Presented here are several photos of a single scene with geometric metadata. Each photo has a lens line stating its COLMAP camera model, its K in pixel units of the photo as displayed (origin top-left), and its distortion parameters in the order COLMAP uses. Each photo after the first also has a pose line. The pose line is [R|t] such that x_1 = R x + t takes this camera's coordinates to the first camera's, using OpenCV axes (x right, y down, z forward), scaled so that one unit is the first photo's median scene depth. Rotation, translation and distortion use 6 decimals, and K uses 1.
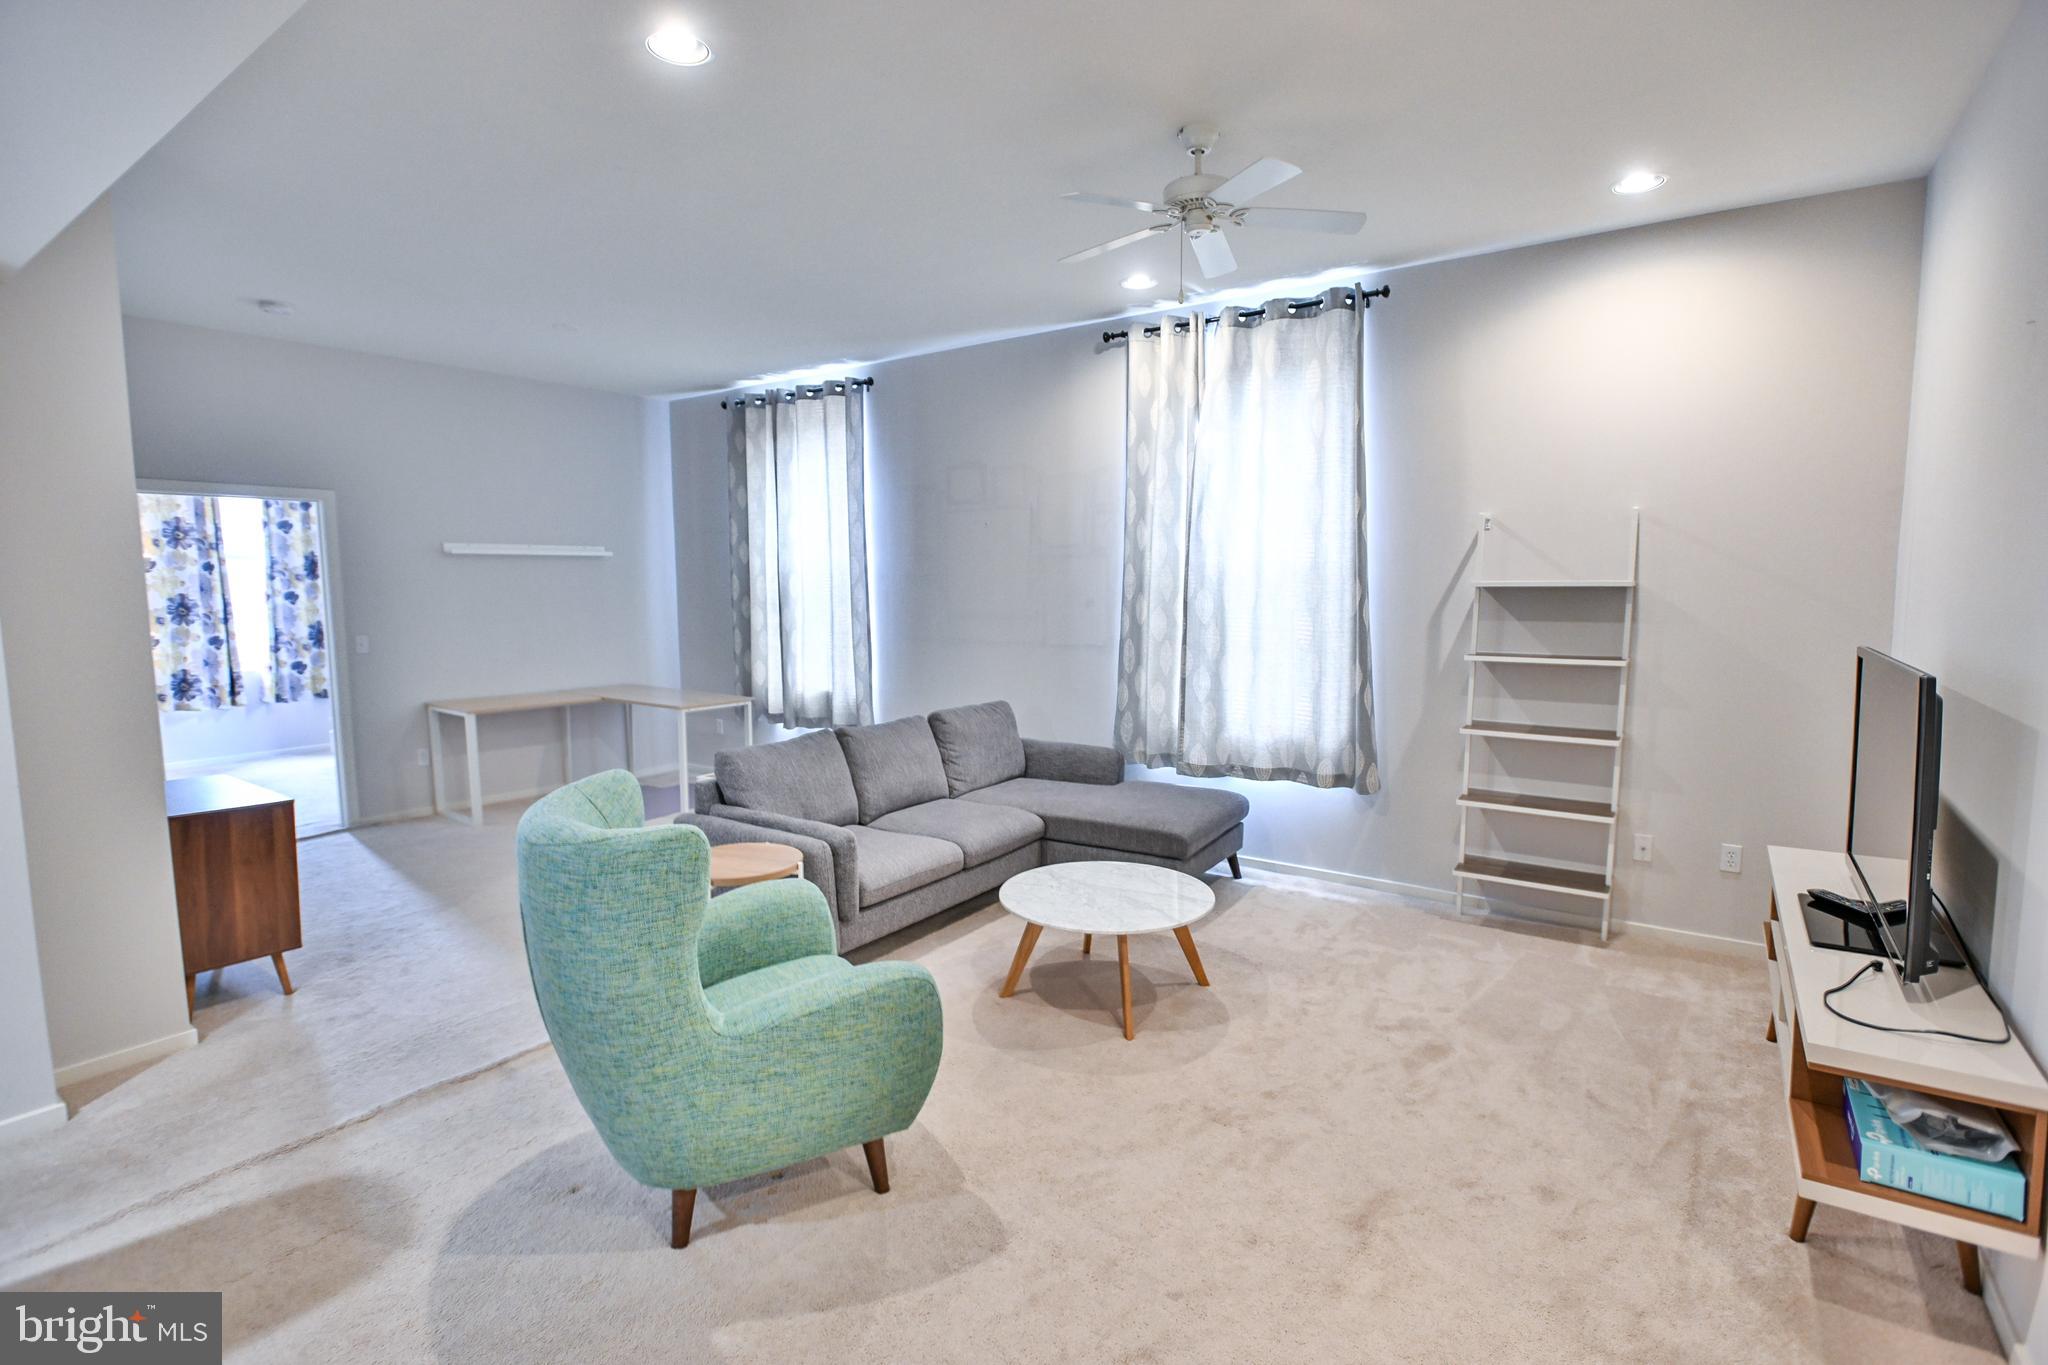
lens RADIAL K [[968.7, 0, 1024.0], [0, 968.7, 682.5], [0, 0, 1]] dist [-0.009822, -0.001161]
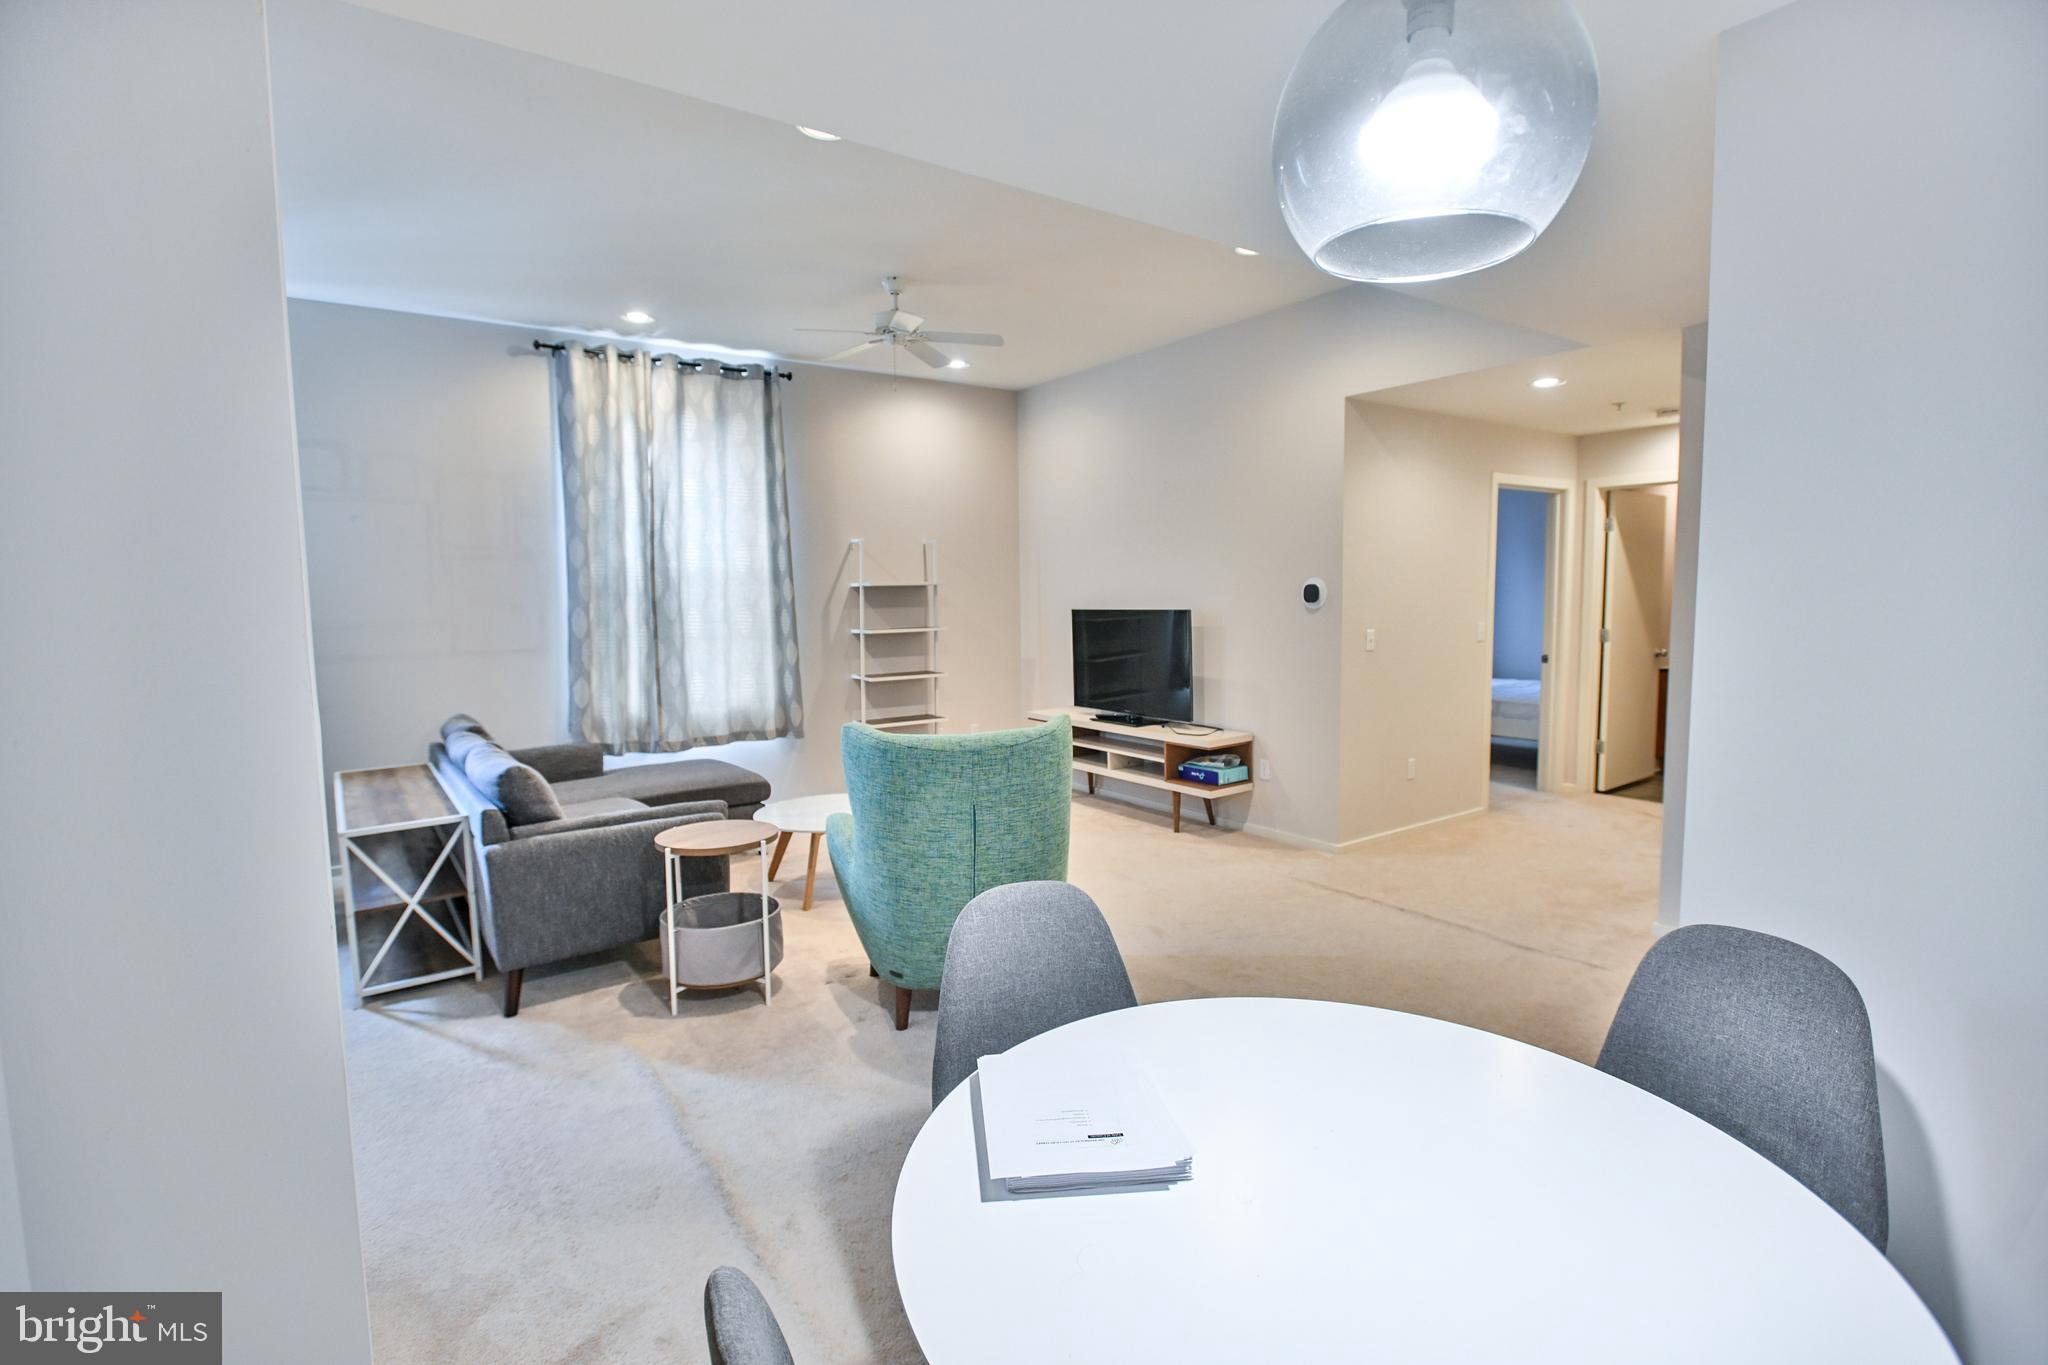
lens RADIAL K [[968.7, 0, 1024.0], [0, 968.7, 682.5], [0, 0, 1]] dist [-0.009822, -0.001161]
pose [[0.330017, -0.084919, 0.940148, -0.814179], [0.114501, 0.992193, 0.049427, 0.005683], [-0.937005, 0.091336, 0.337163, 0.229878]]
